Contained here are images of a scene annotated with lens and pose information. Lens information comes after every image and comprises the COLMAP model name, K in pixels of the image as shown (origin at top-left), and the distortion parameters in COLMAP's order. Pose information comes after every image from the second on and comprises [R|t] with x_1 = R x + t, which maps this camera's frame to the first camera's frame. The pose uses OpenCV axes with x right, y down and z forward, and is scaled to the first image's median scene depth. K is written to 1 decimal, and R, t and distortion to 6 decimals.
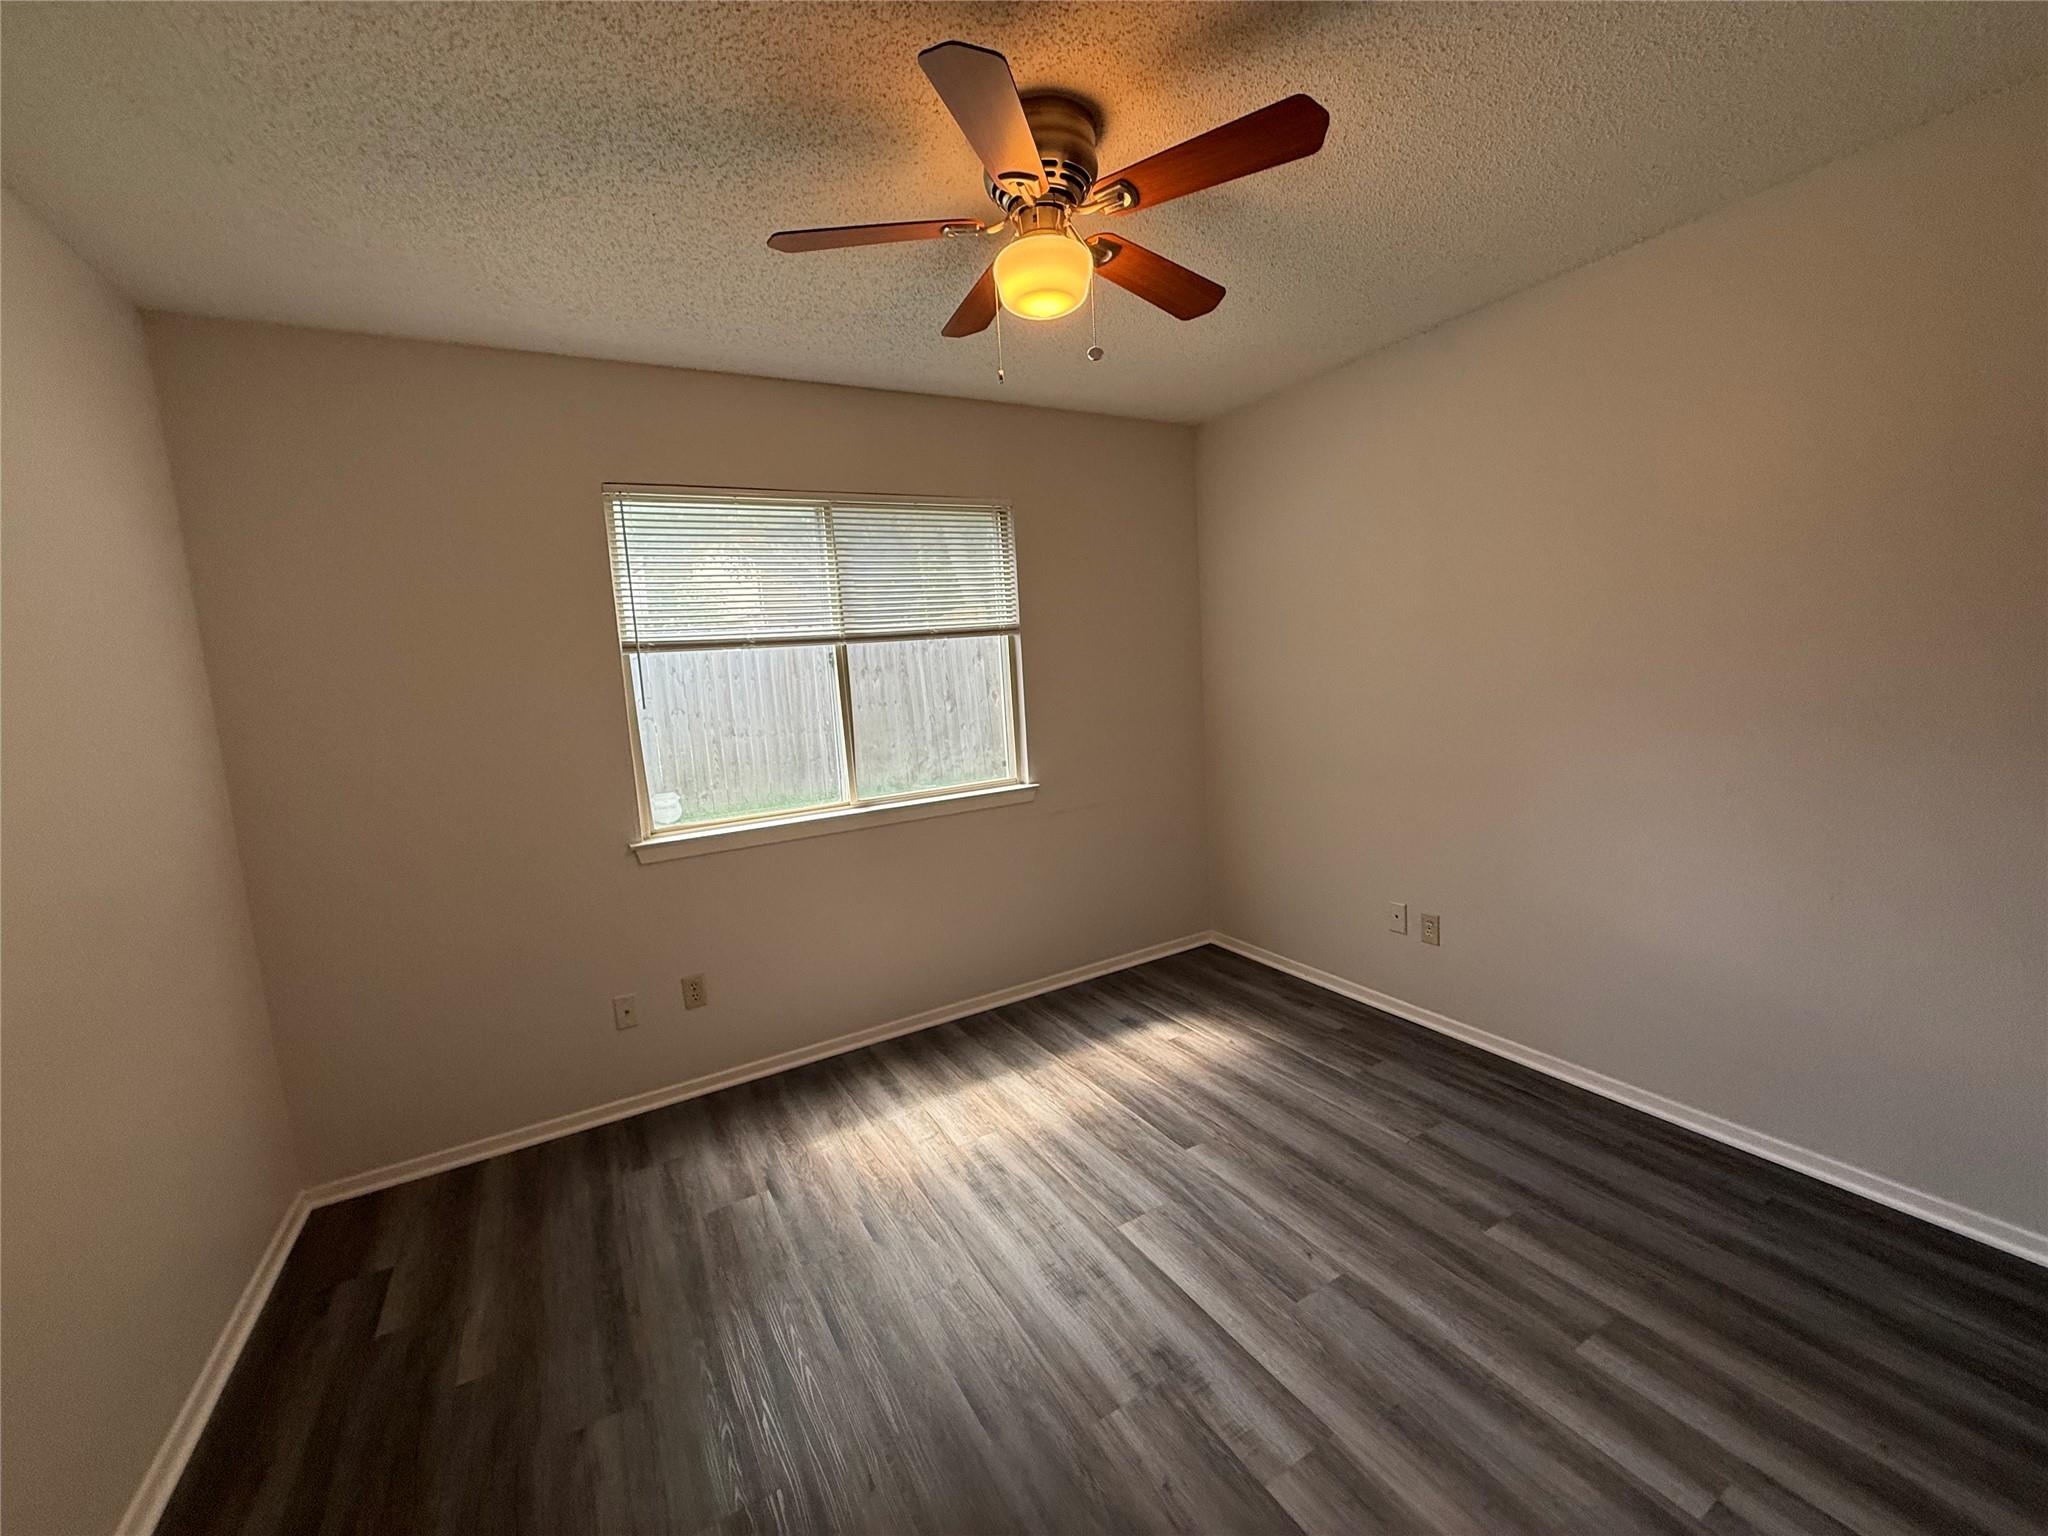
lens RADIAL K [[813.9, 0, 1024.0], [0, 813.9, 759.0], [0, 0, 1]] dist [0.000493, -0.000959]
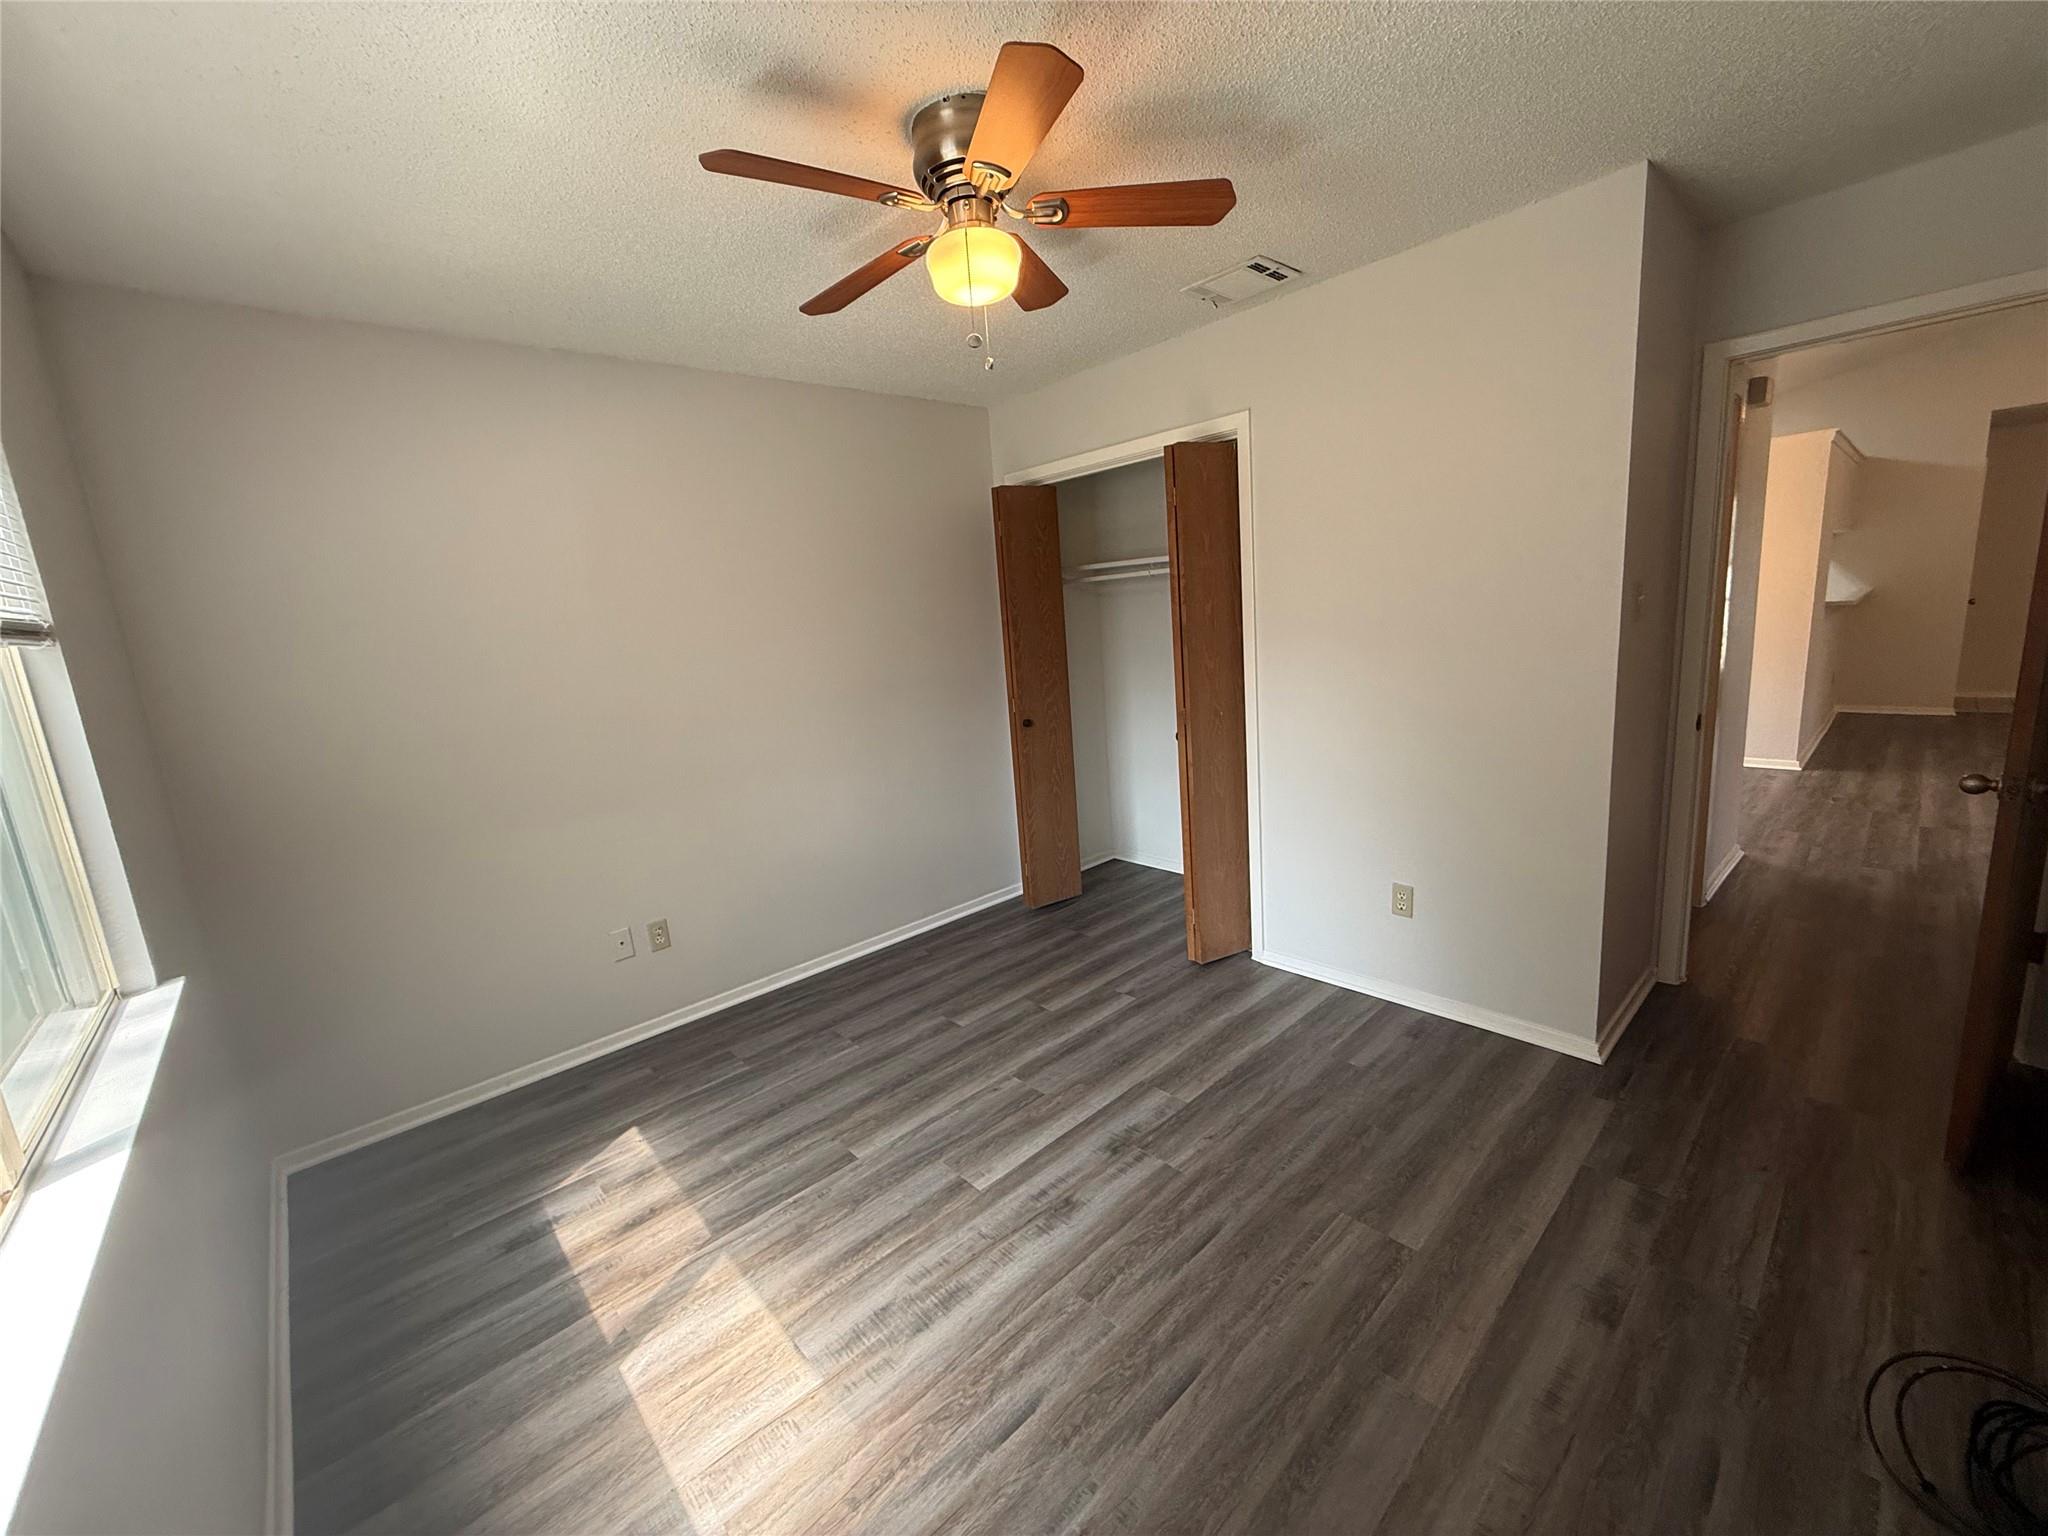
lens RADIAL K [[813.9, 0, 1013.5], [0, 813.9, 770.0], [0, 0, 1]] dist [0.000493, -0.000959]
pose [[-0.203387, -0.114746, 0.972351, -0.817521], [0.203363, 0.966500, 0.156592, -0.093396], [-0.957746, 0.229589, -0.173238, 0.988842]]
